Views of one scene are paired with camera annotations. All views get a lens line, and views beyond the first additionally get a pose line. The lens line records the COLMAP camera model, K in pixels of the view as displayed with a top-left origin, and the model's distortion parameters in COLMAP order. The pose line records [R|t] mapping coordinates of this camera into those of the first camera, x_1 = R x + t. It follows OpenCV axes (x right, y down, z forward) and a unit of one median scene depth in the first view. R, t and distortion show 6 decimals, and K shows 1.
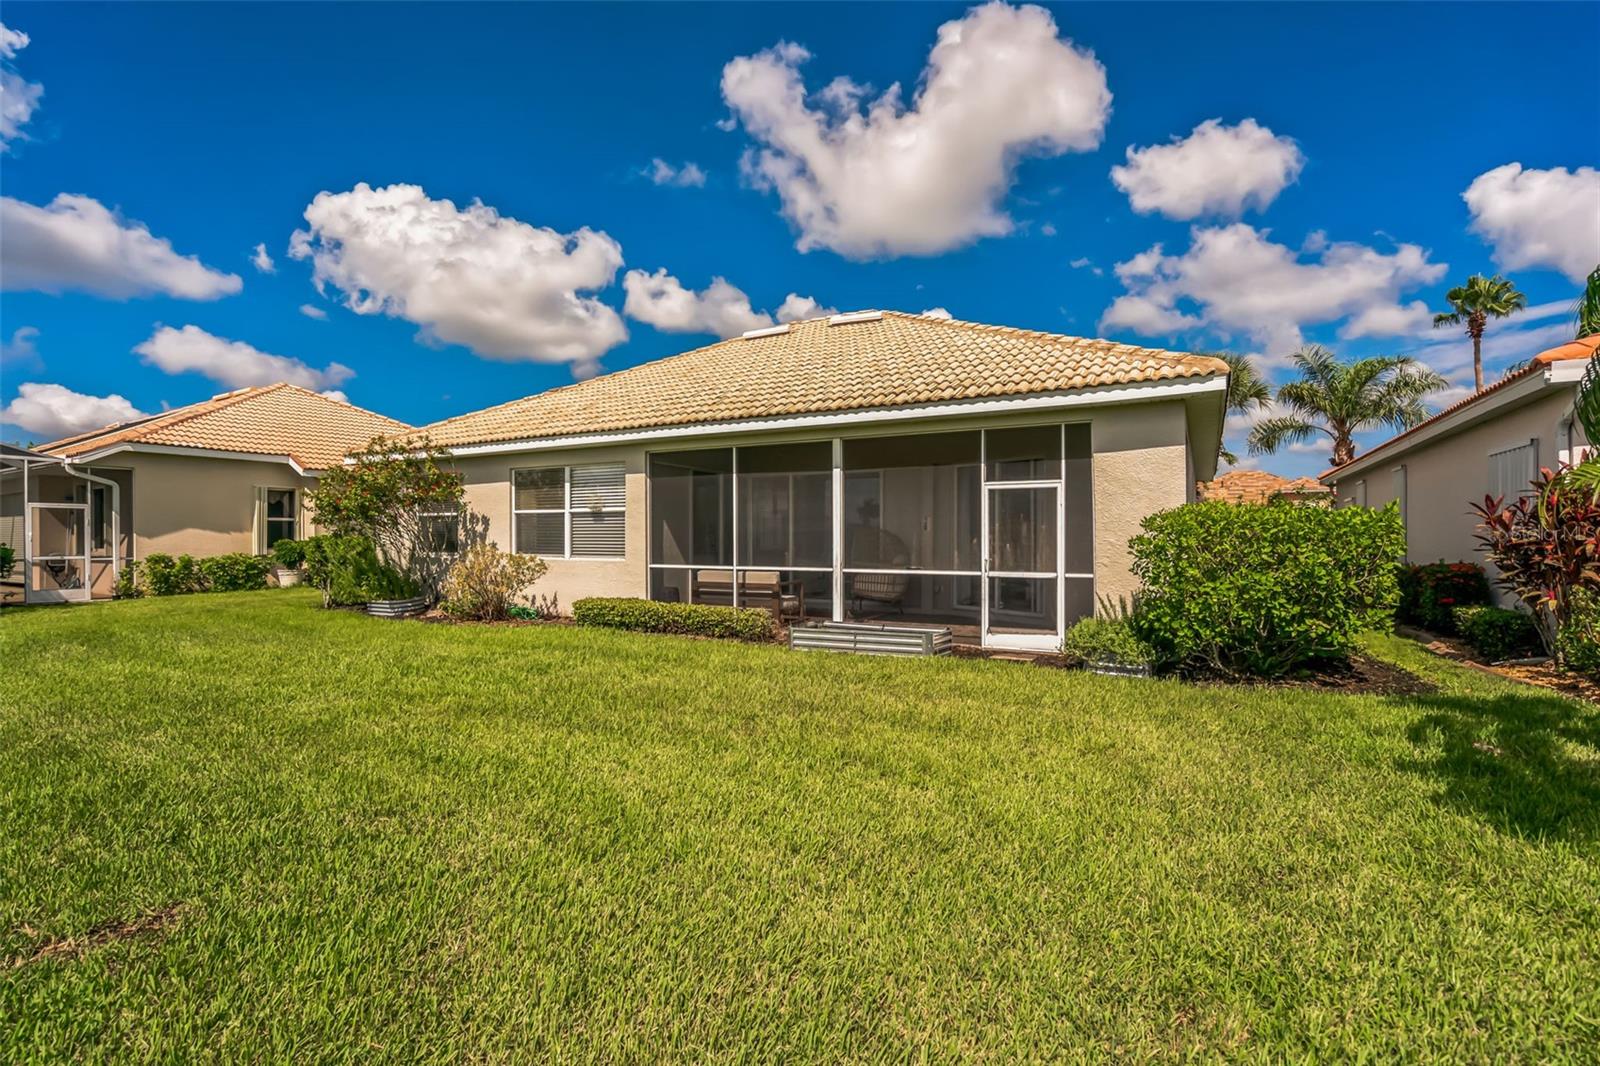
lens RADIAL K [[740.8, 0, 797.1], [0, 740.8, 536.2], [0, 0, 1]] dist [-0.010916, 0.009448]
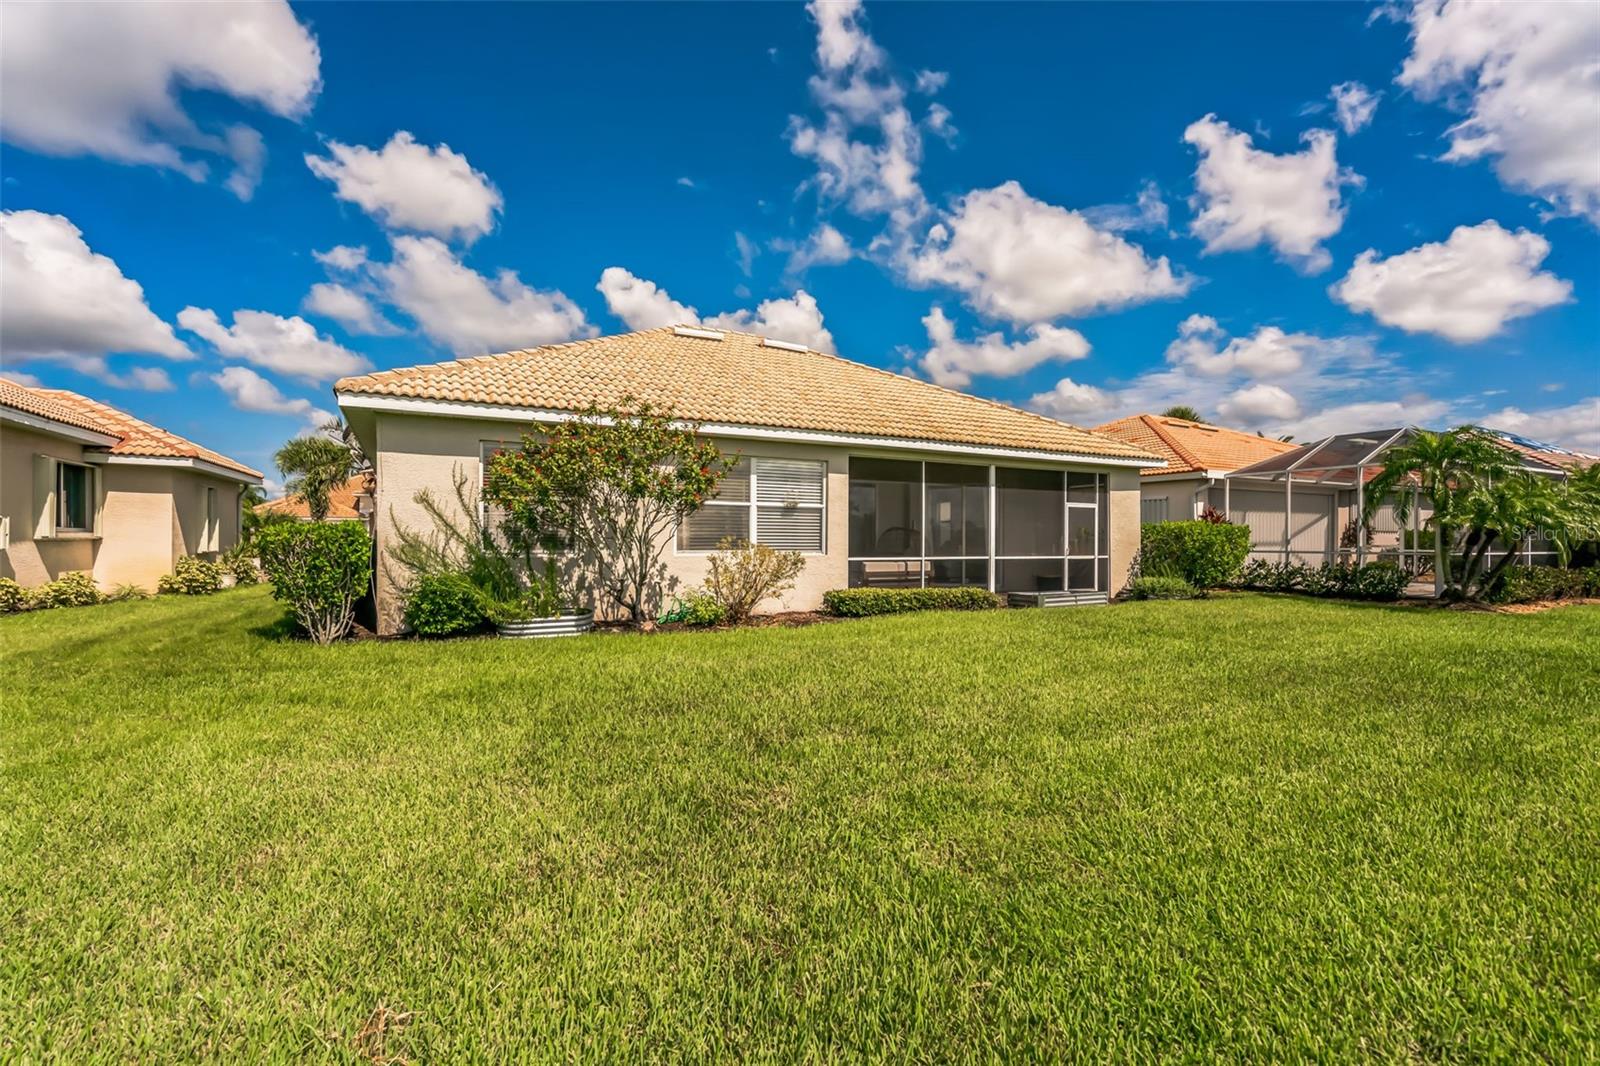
lens RADIAL K [[740.8, 0, 797.1], [0, 740.8, 536.2], [0, 0, 1]] dist [-0.010916, 0.009448]
pose [[0.562303, 0.012208, 0.826841, -1.174104], [-0.003954, 0.999919, -0.012074, 0.020587], [-0.826922, 0.003520, 0.562305, 0.449270]]
